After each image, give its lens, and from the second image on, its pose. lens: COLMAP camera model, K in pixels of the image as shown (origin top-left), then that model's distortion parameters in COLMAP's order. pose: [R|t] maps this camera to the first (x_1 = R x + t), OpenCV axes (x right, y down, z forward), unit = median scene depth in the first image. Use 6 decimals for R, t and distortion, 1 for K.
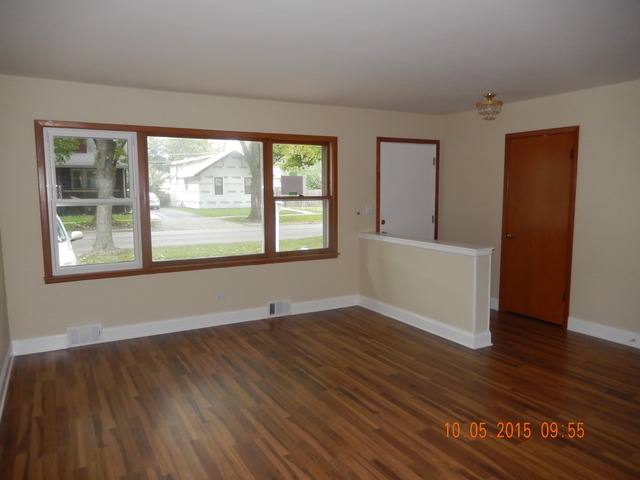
lens RADIAL K [[478.2, 0, 322.2], [0, 478.2, 240.2], [0, 0, 1]] dist [0.006582, 0.000669]
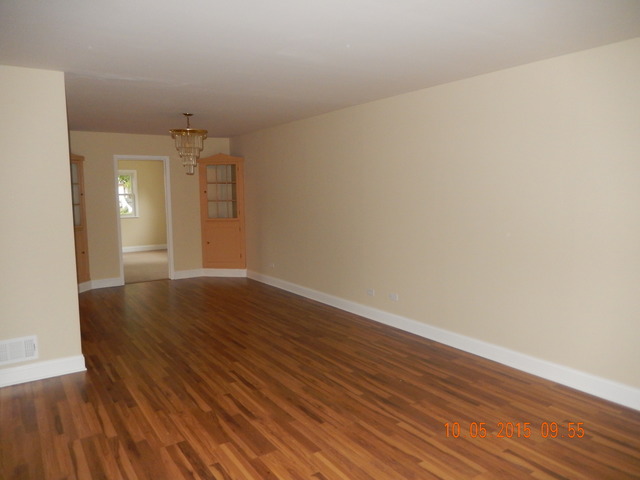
lens RADIAL K [[478.2, 0, 322.2], [0, 478.2, 240.2], [0, 0, 1]] dist [0.006582, 0.000669]
pose [[-0.997201, 0.022223, -0.071387, 0.170917], [0.006663, 0.977421, 0.211198, -0.213248], [0.074468, 0.210131, -0.974833, 1.920874]]
